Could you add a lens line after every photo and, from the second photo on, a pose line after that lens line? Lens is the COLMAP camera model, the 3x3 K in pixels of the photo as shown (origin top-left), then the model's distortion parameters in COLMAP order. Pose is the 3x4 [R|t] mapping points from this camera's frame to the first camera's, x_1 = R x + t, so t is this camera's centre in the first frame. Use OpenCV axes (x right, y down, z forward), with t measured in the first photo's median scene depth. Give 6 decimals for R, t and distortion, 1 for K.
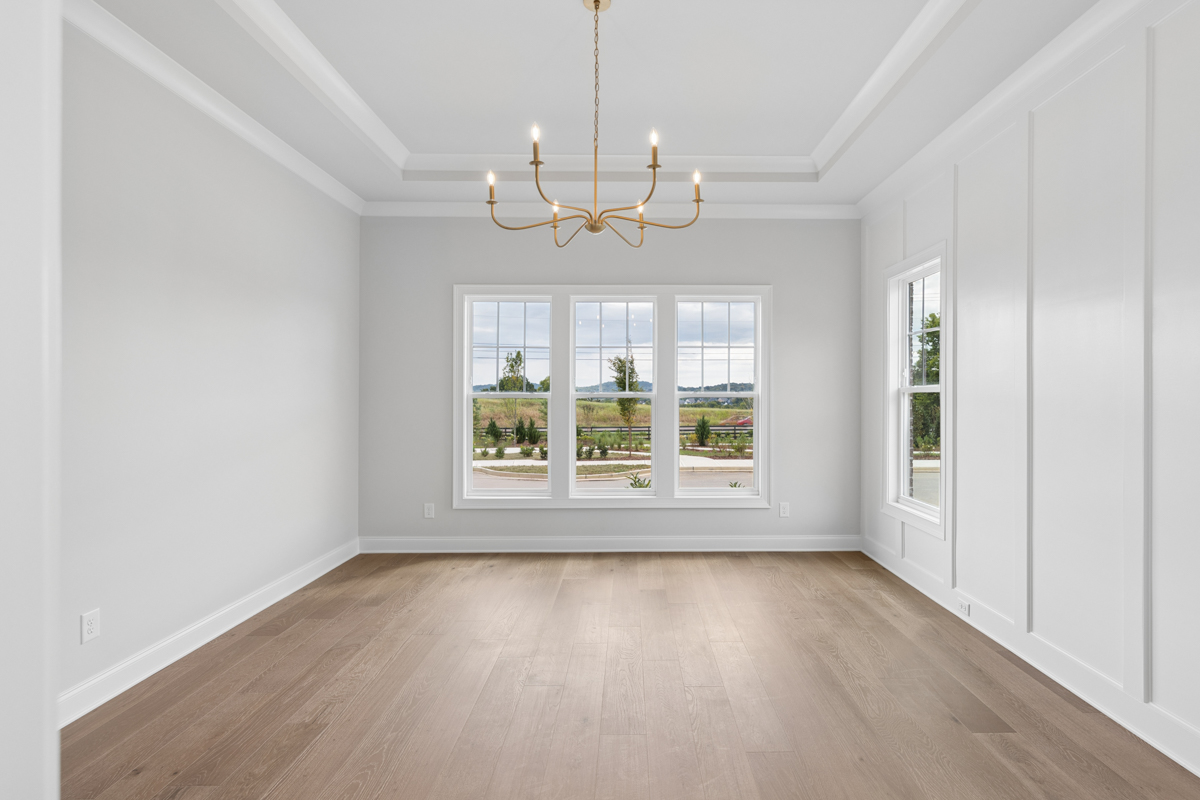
lens RADIAL K [[582.9, 0, 600.0], [0, 582.9, 400.0], [0, 0, 1]] dist [0.000257, 0.001233]
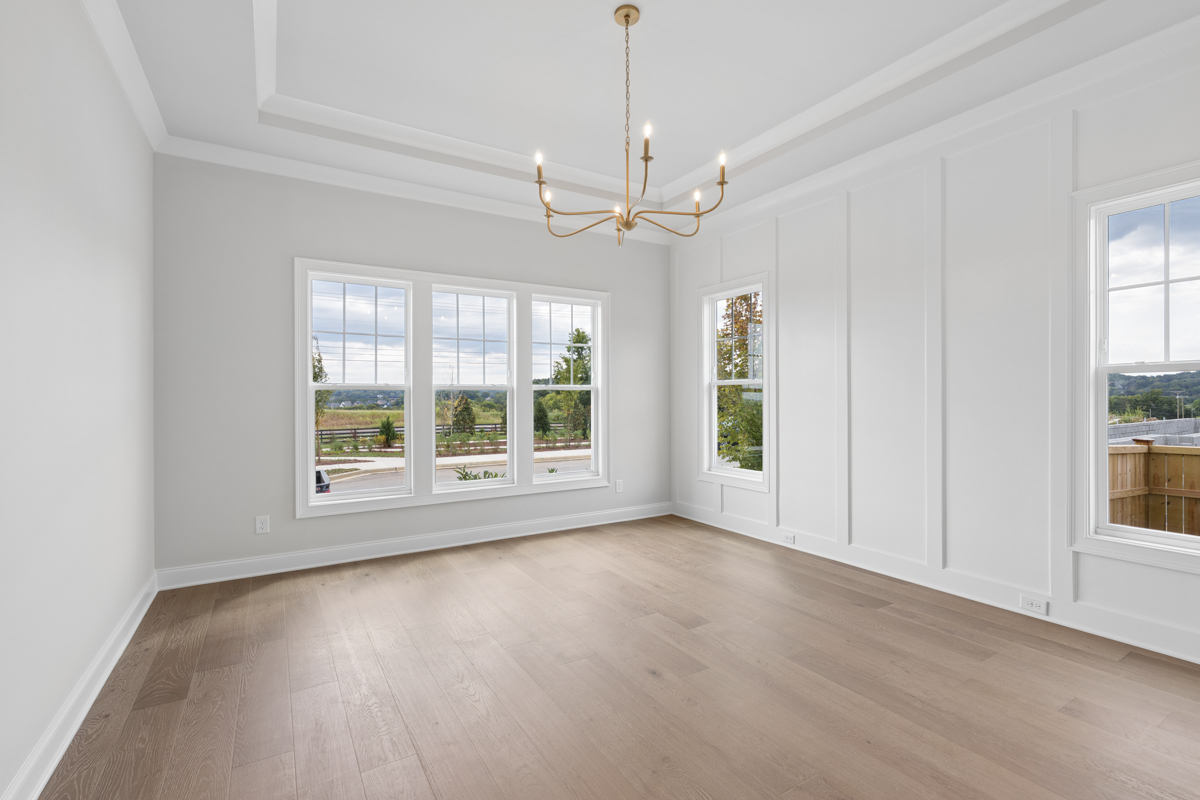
lens RADIAL K [[556.2, 0, 599.4], [0, 556.2, 402.5], [0, 0, 1]] dist [0.000207, 0.001172]
pose [[0.854103, -0.009185, 0.520023, -0.324613], [0.007566, 0.999958, 0.005234, 0.016247], [-0.520049, -0.000536, 0.854136, 0.077018]]
